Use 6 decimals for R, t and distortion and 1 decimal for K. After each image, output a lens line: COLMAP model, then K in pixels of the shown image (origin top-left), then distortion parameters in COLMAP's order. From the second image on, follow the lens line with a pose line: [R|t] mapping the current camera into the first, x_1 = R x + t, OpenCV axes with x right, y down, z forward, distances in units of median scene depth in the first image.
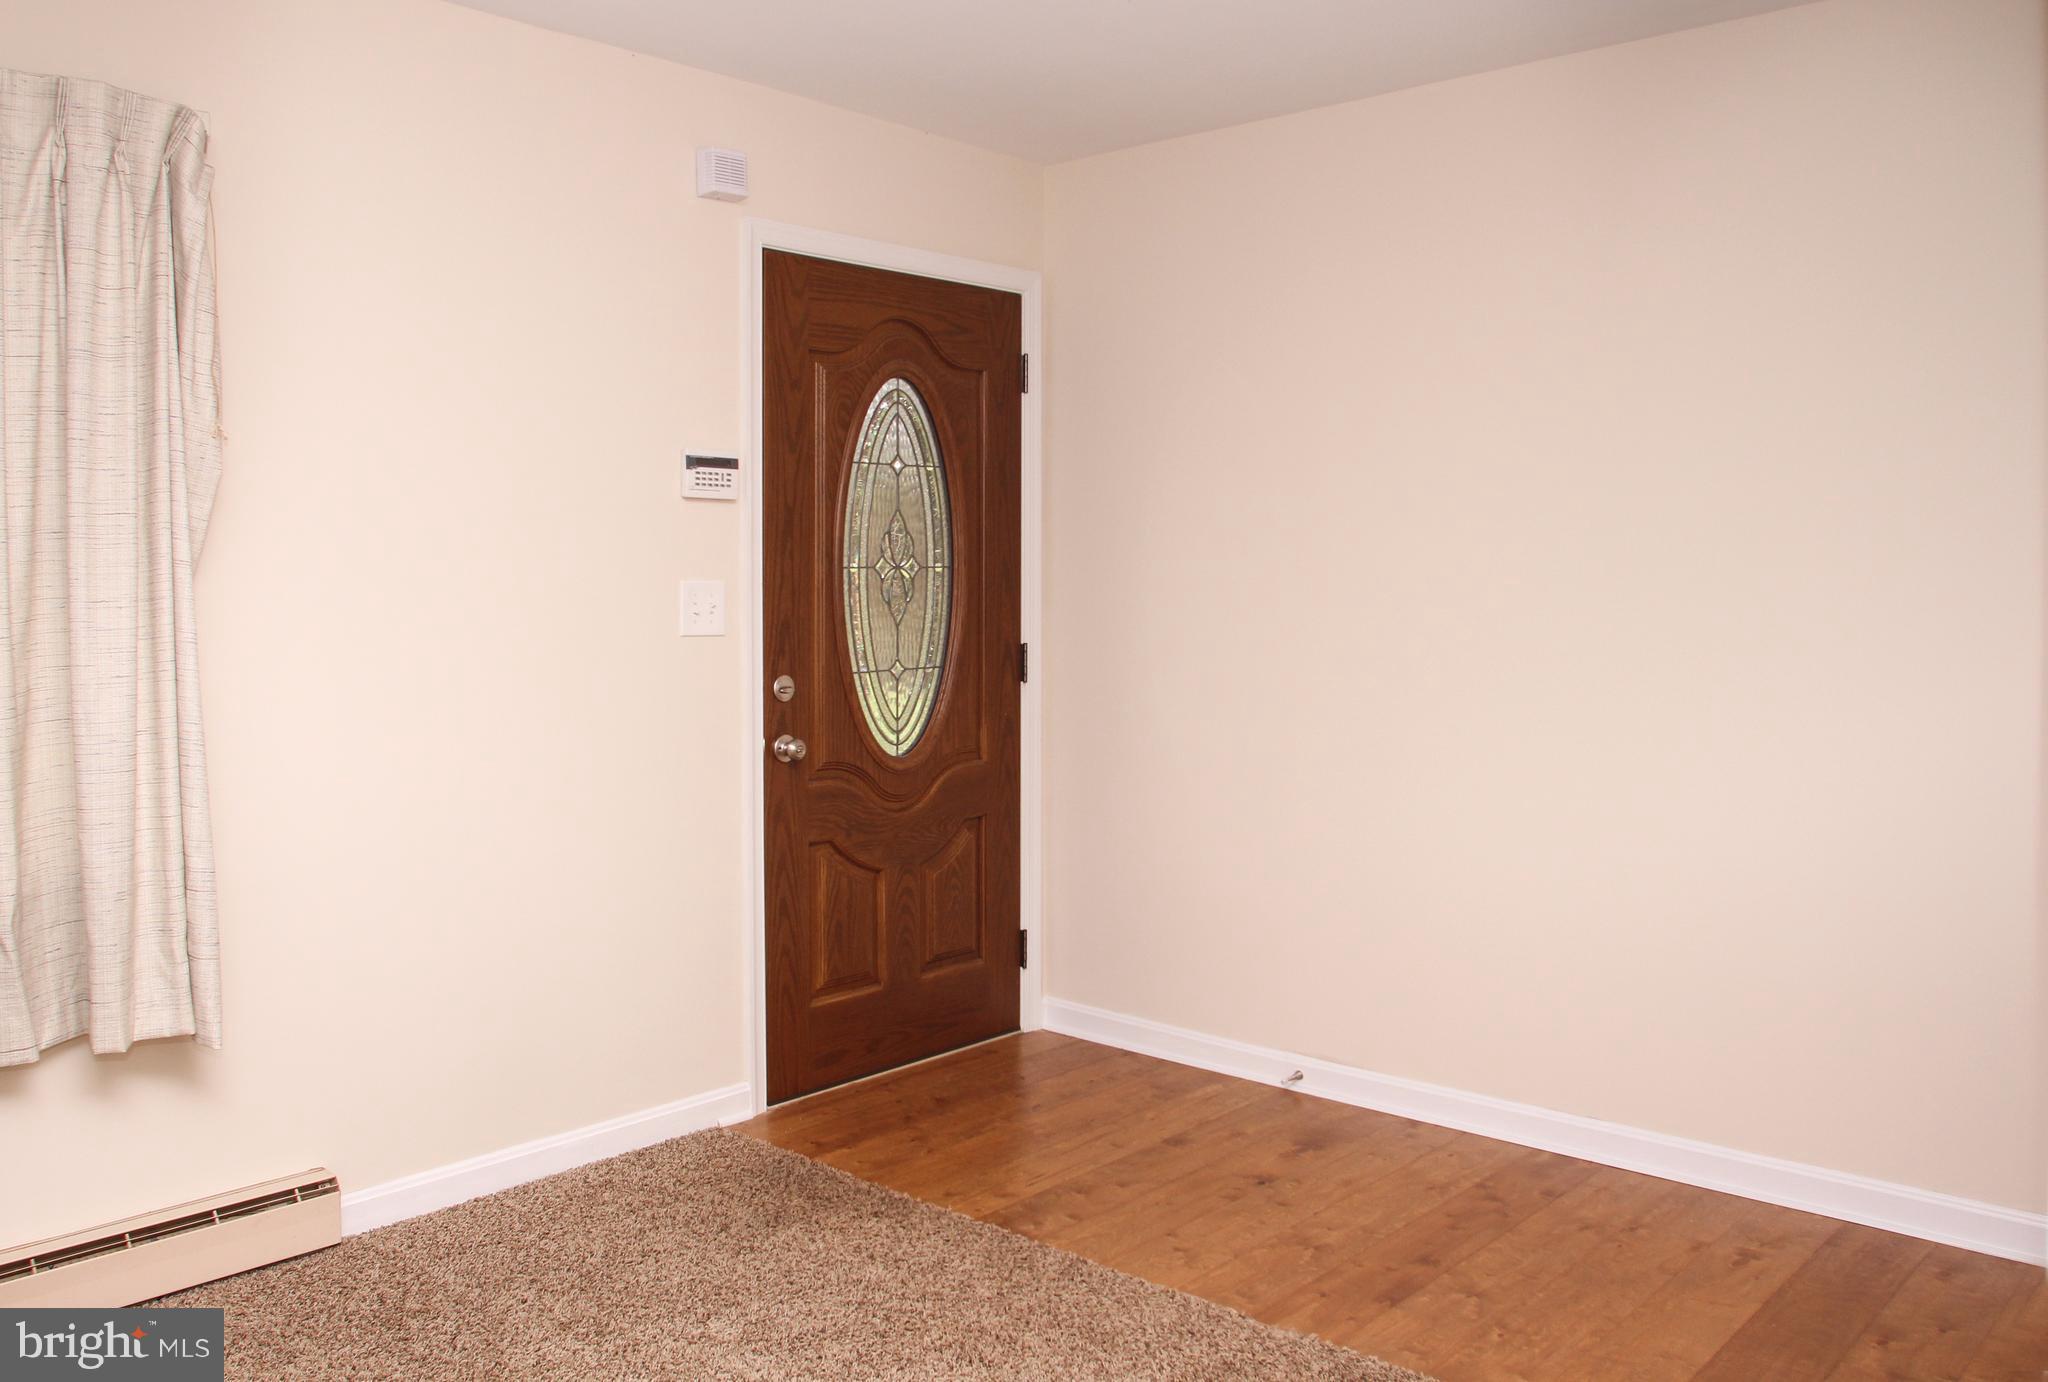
lens RADIAL K [[1543.3, 0, 1024.0], [0, 1543.3, 691.0], [0, 0, 1]] dist [-0.010181, -0.007903]
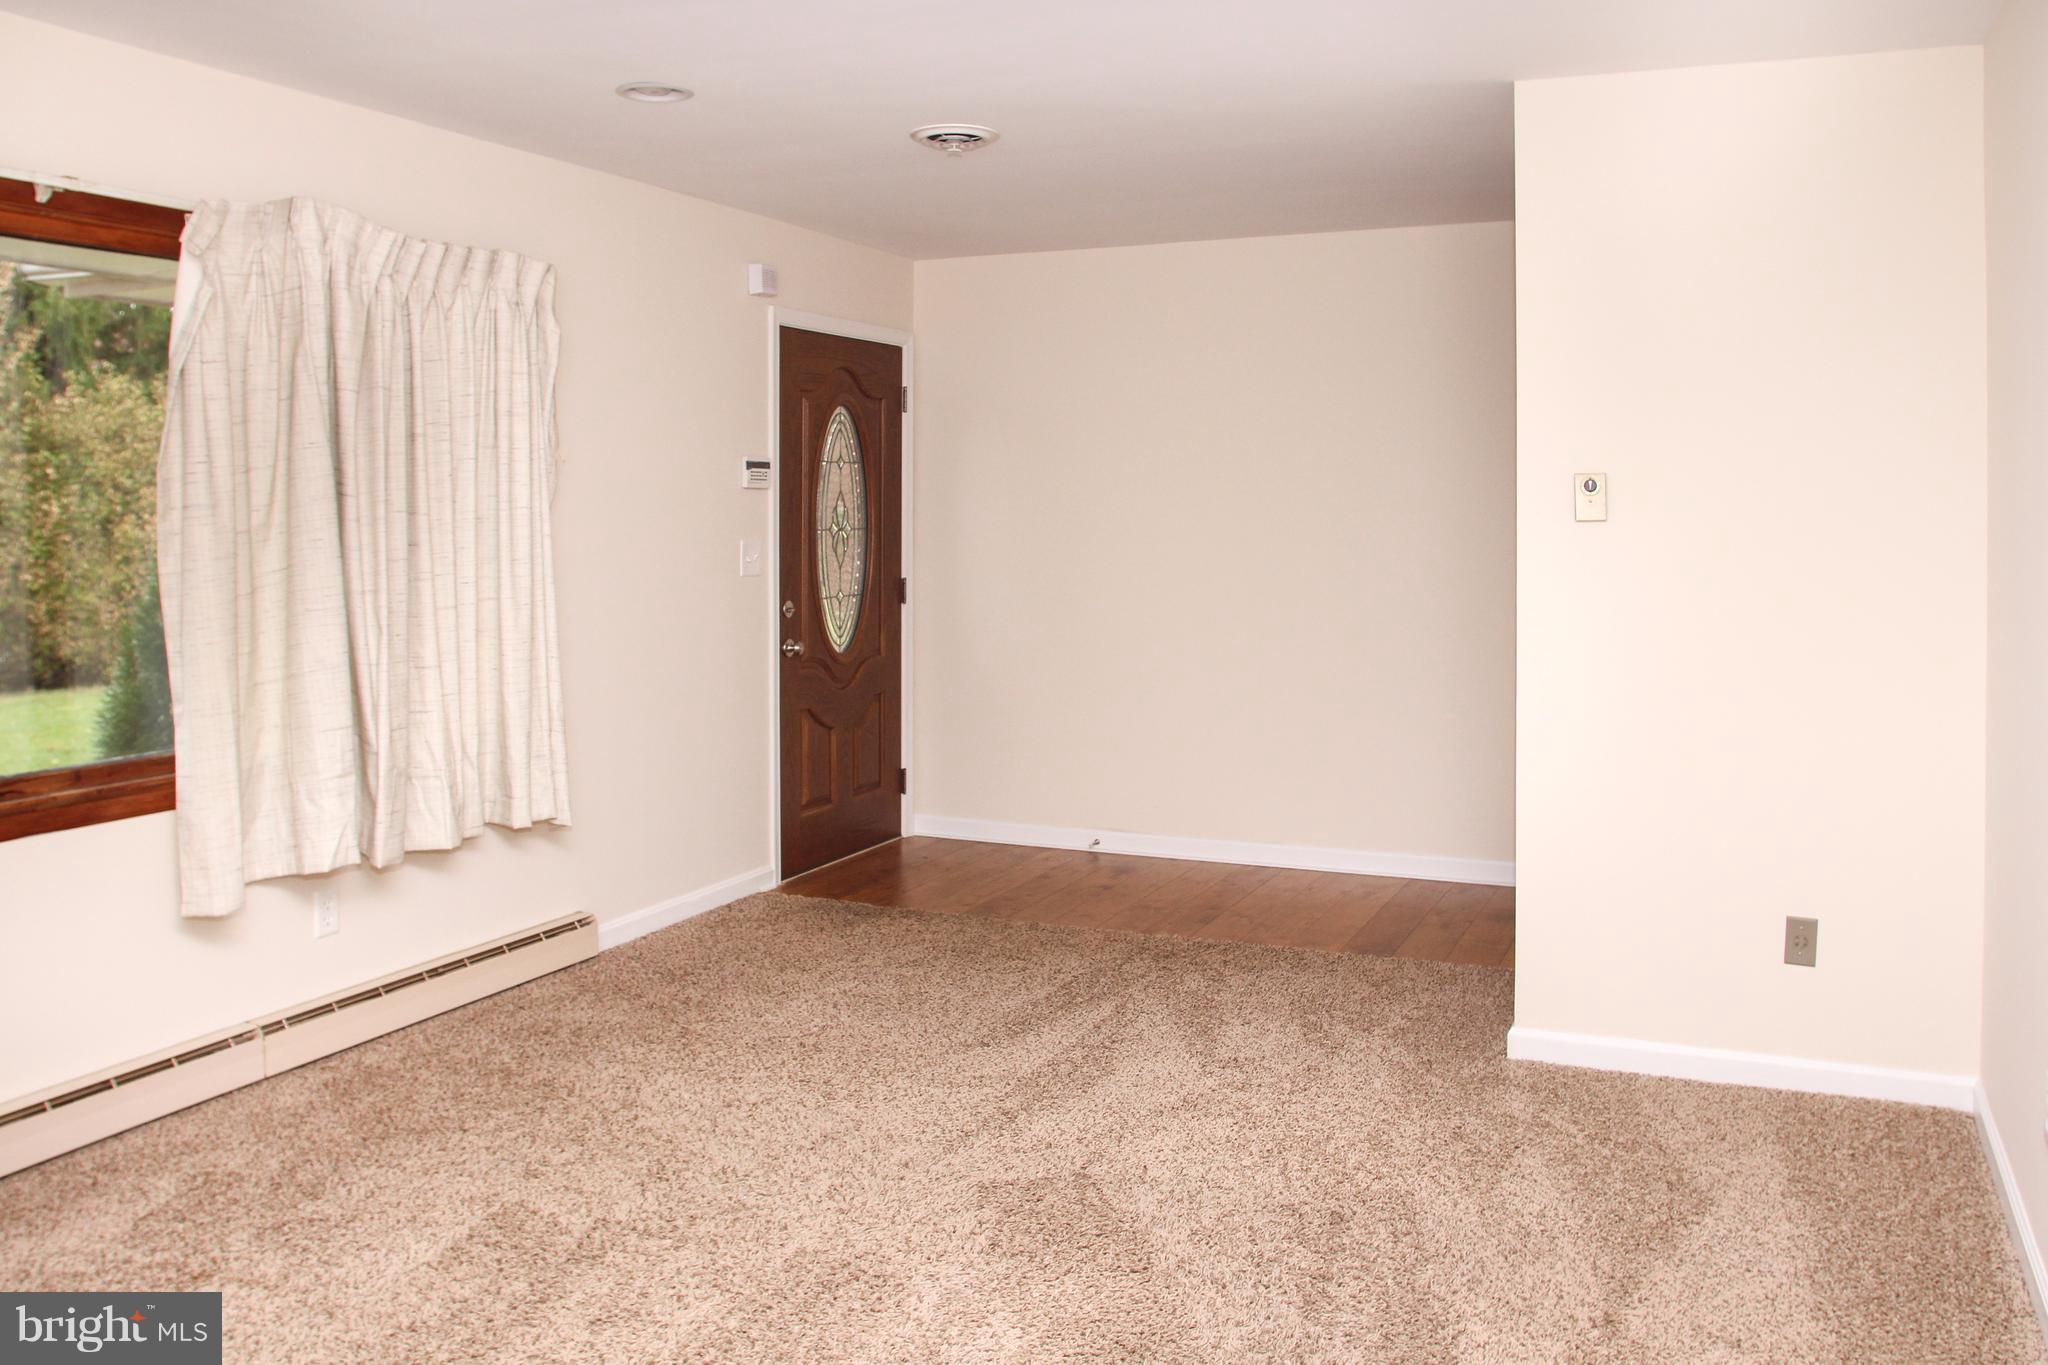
lens RADIAL K [[1739.3, 0, 1024.0], [0, 1739.3, 682.5], [0, 0, 1]] dist [-0.003350, 0.011098]
pose [[0.939166, -0.027848, 0.342334, -0.523118], [0.015401, 0.999120, 0.039023, 0.006687], [-0.343119, -0.031377, 0.938768, -0.704328]]
